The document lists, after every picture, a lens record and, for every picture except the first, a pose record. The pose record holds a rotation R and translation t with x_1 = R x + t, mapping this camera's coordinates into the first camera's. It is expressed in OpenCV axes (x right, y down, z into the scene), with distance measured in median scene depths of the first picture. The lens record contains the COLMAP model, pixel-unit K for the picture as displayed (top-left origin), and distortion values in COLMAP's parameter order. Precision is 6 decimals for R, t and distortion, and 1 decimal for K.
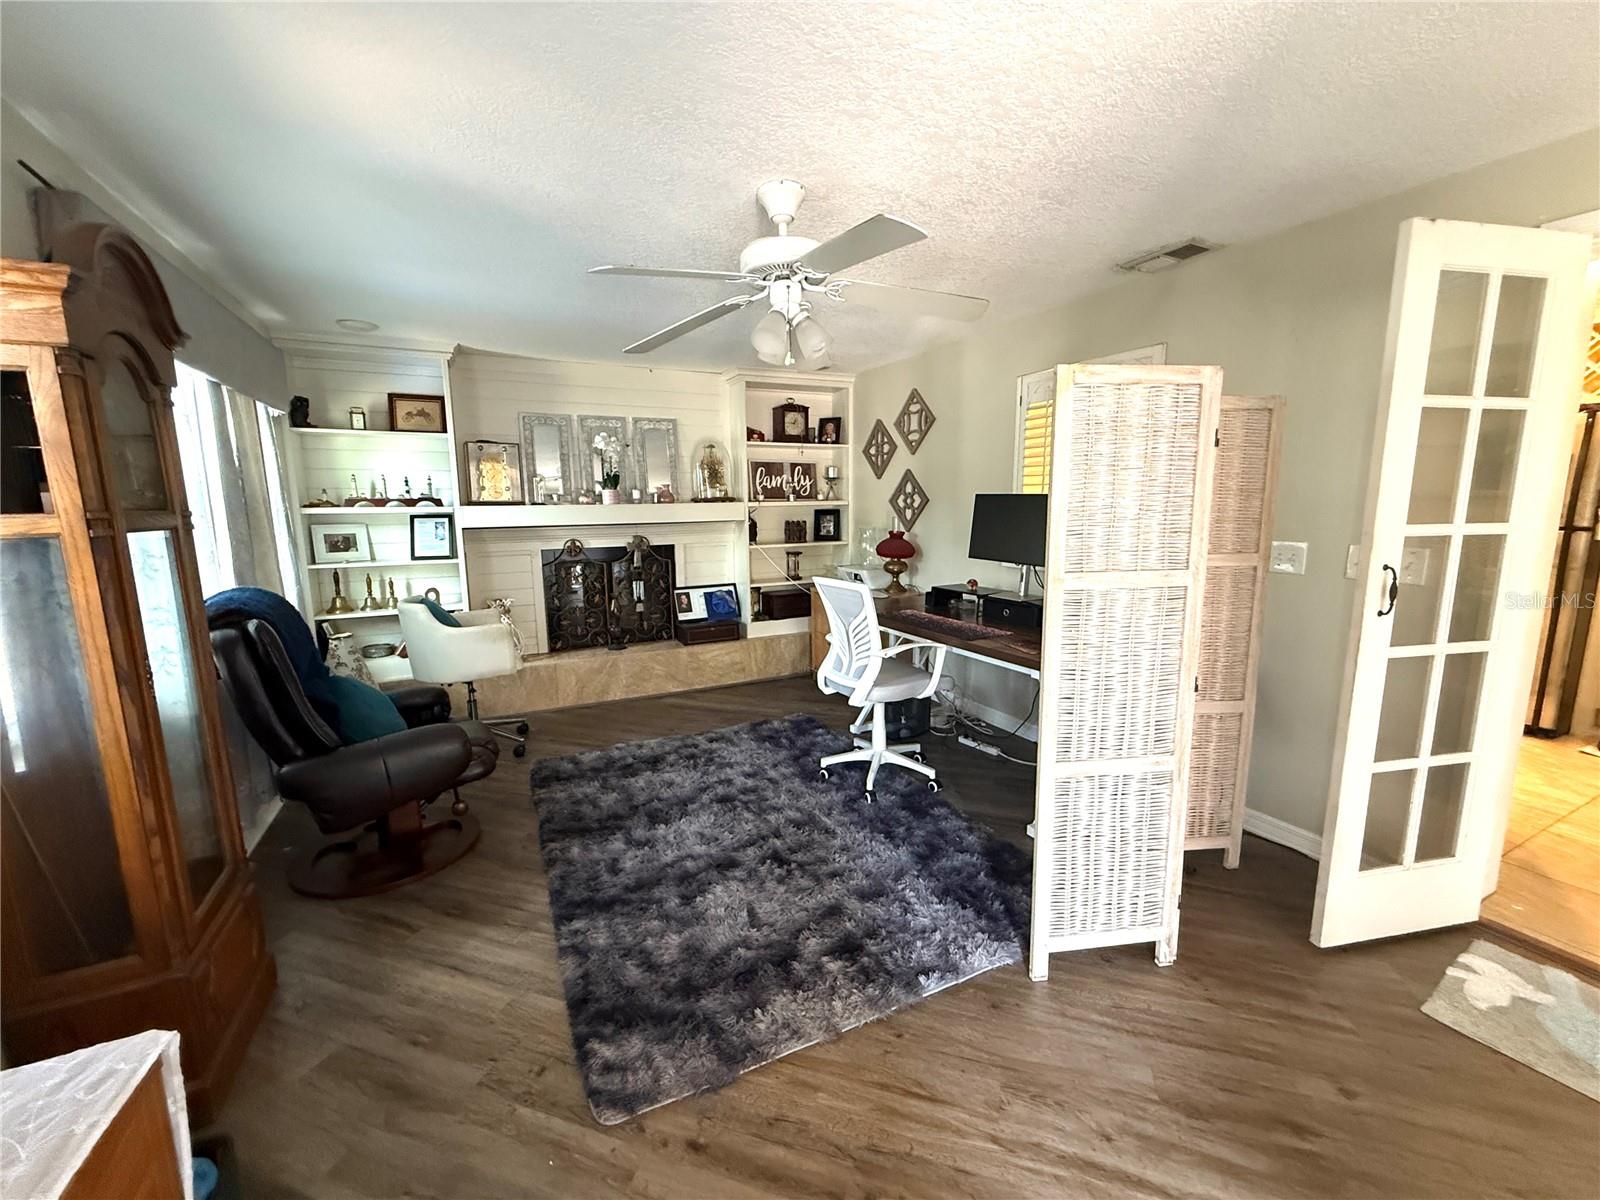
lens RADIAL K [[638.8, 0, 800.2], [0, 638.8, 602.4], [0, 0, 1]] dist [-0.001594, 0.000235]
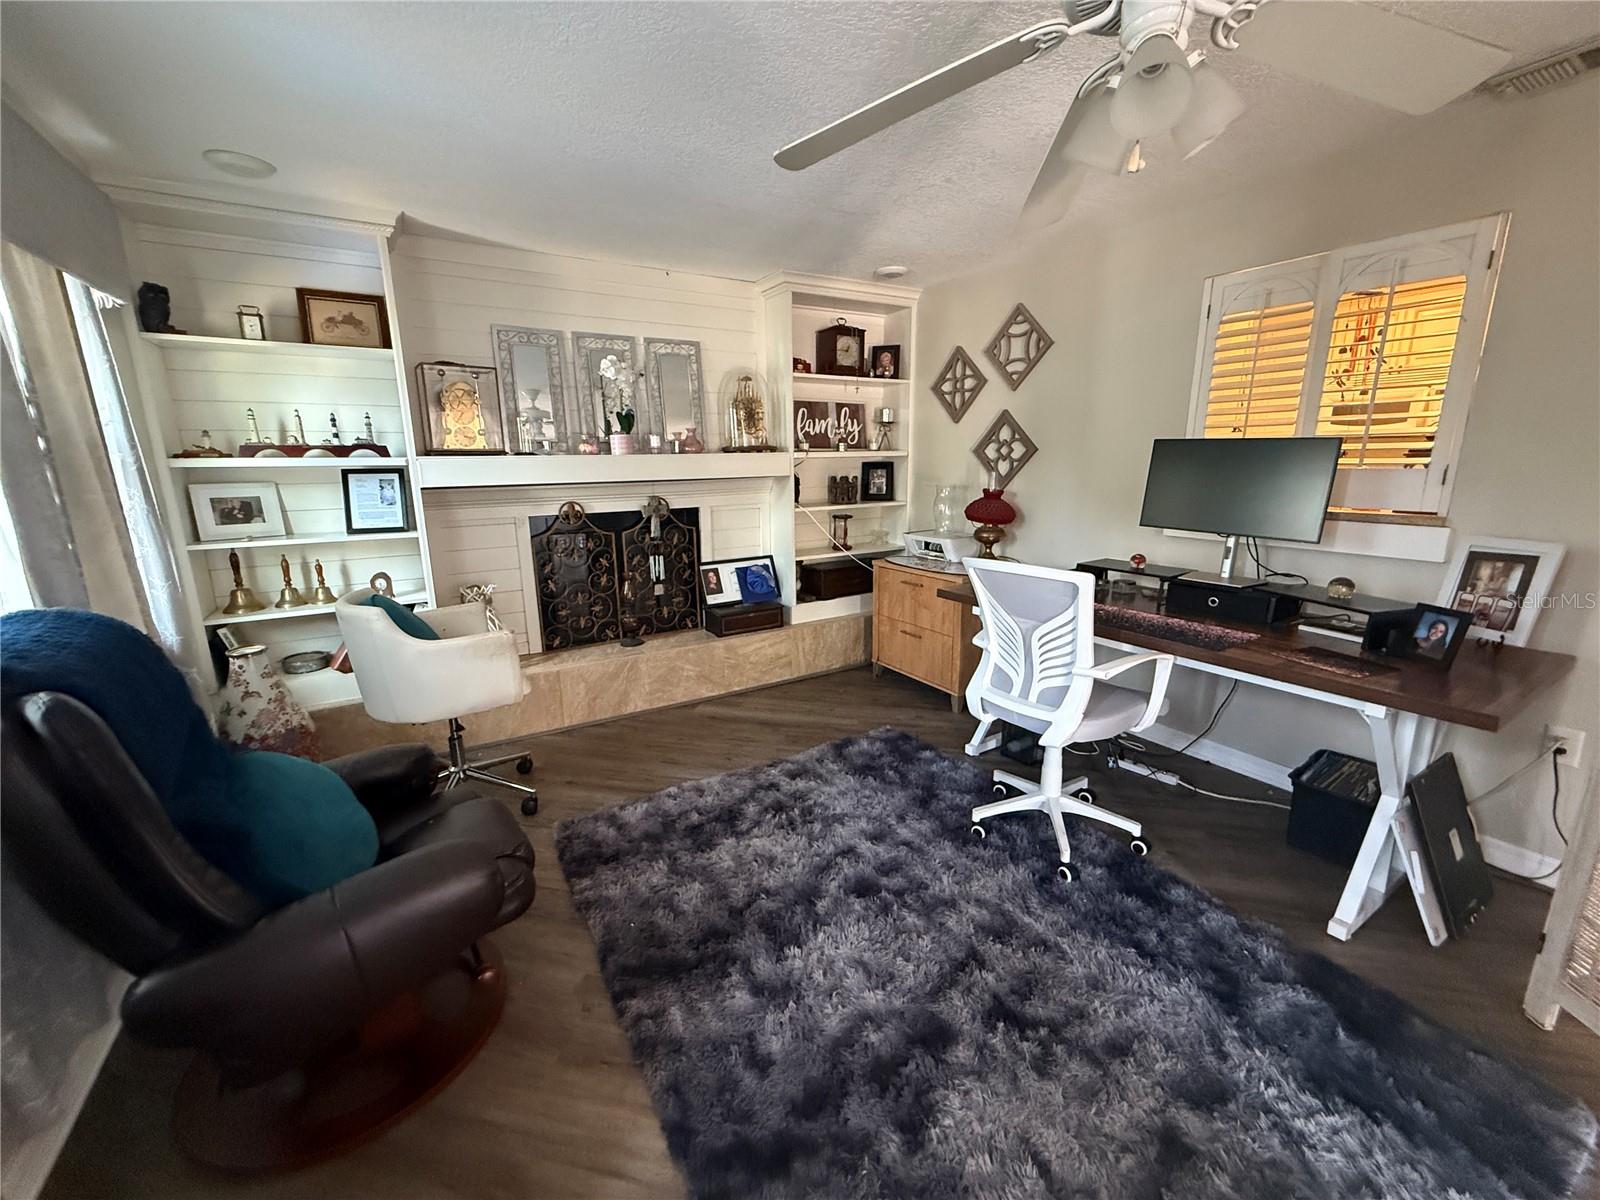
lens RADIAL K [[638.8, 0, 800.1], [0, 638.8, 602.2], [0, 0, 1]] dist [-0.001594, 0.000235]
pose [[0.996052, -0.019499, 0.086605, -0.180425], [0.013508, 0.997509, 0.069233, -0.034468], [-0.087739, -0.067789, 0.993834, 0.260418]]
